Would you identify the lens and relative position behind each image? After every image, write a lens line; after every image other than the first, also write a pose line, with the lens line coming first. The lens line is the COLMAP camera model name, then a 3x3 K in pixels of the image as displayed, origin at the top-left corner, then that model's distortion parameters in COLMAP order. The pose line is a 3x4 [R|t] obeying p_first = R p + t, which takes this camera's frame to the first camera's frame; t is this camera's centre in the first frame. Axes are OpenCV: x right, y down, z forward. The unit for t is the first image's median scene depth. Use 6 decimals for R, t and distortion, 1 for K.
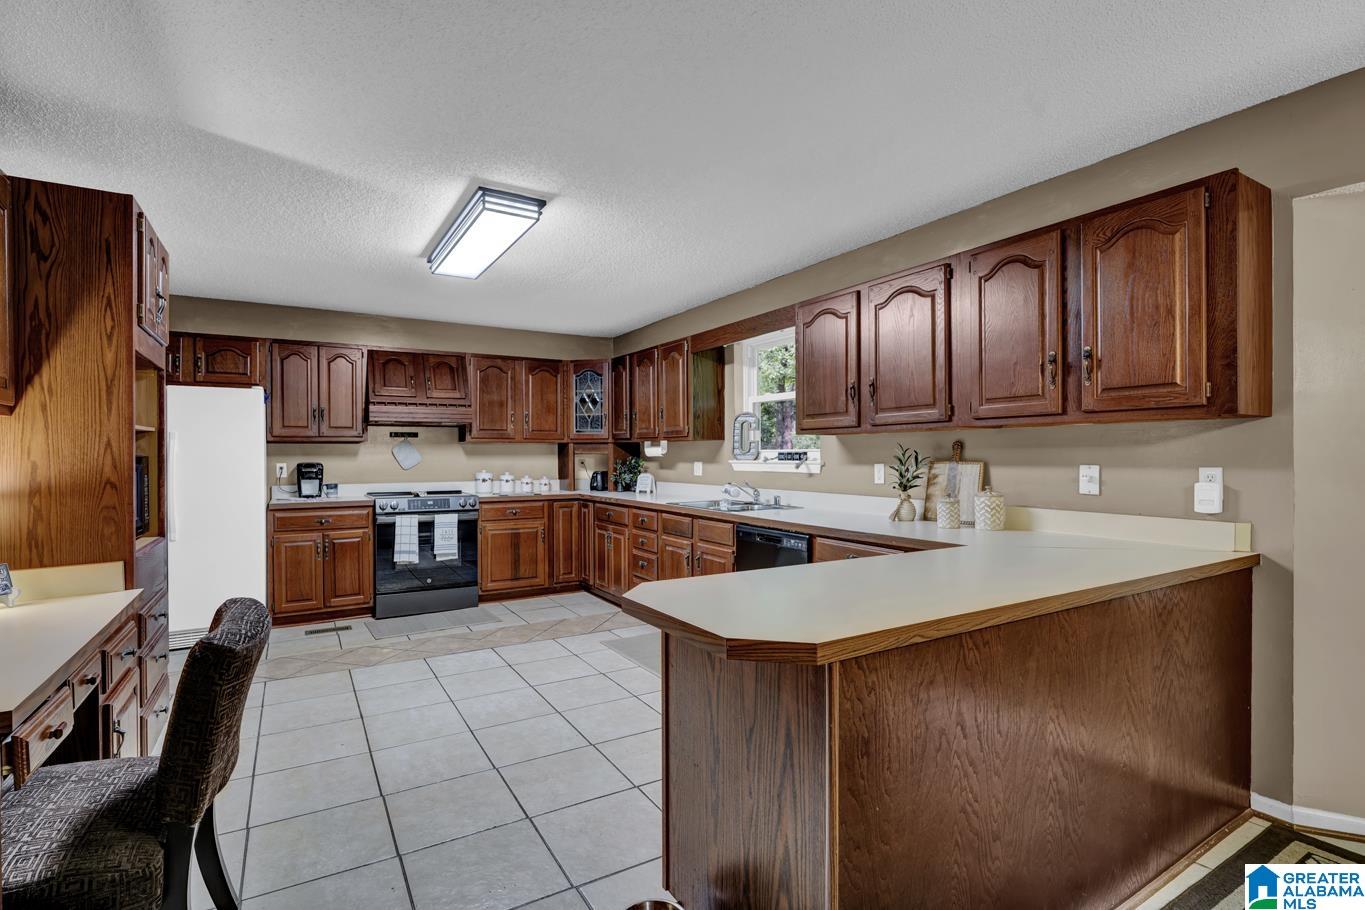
lens RADIAL K [[654.4, 0, 684.8], [0, 654.4, 455.0], [0, 0, 1]] dist [-0.000458, 0.000005]
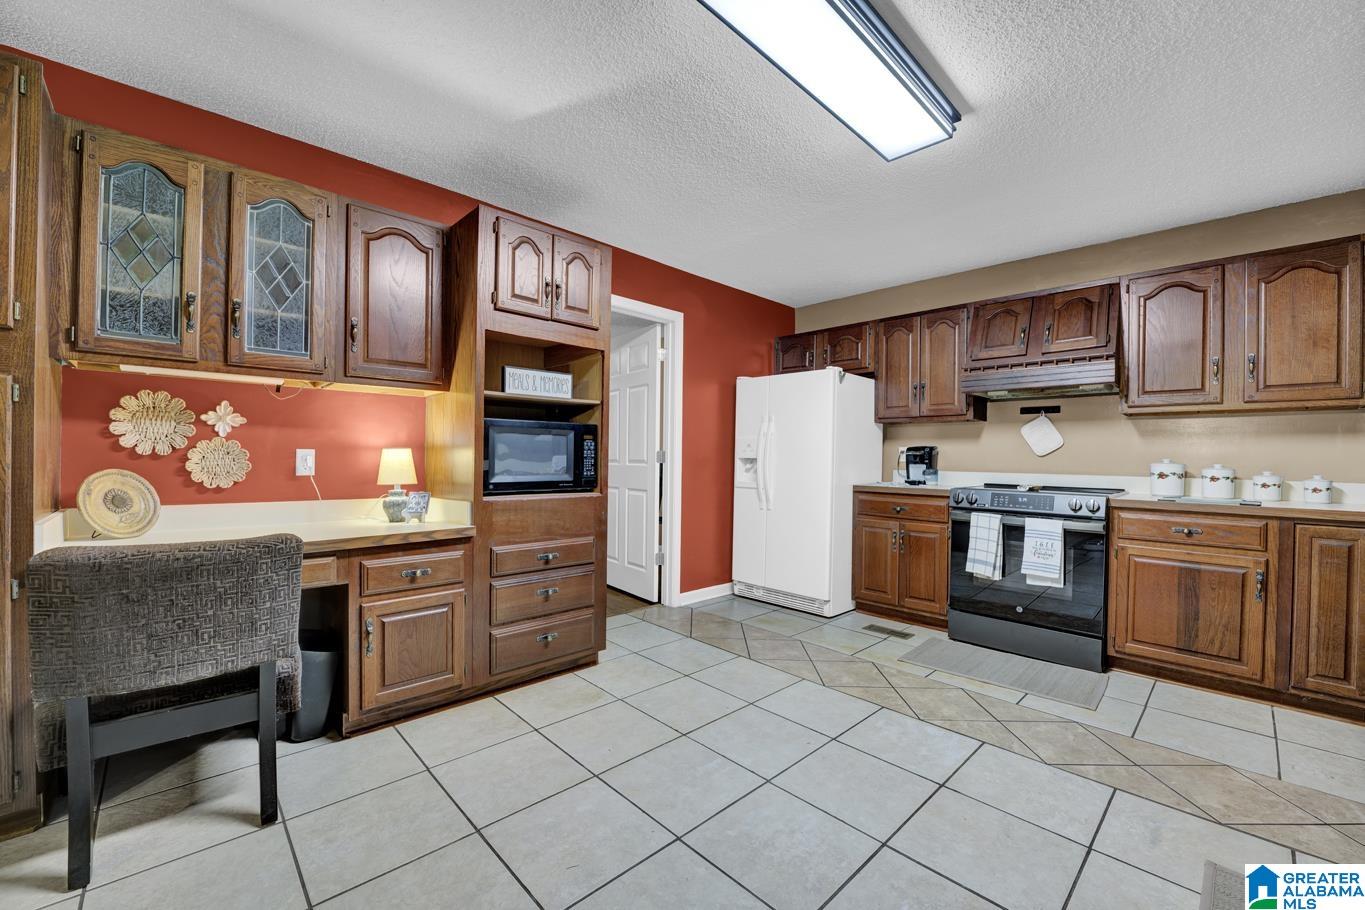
lens RADIAL K [[554.7, 0, 685.3], [0, 554.7, 458.2], [0, 0, 1]] dist [-0.013525, -0.000139]
pose [[0.223278, 0.007549, -0.974726, 0.110507], [-0.014079, 0.999891, 0.004519, 0.030624], [0.974653, 0.012714, 0.223360, 0.512730]]
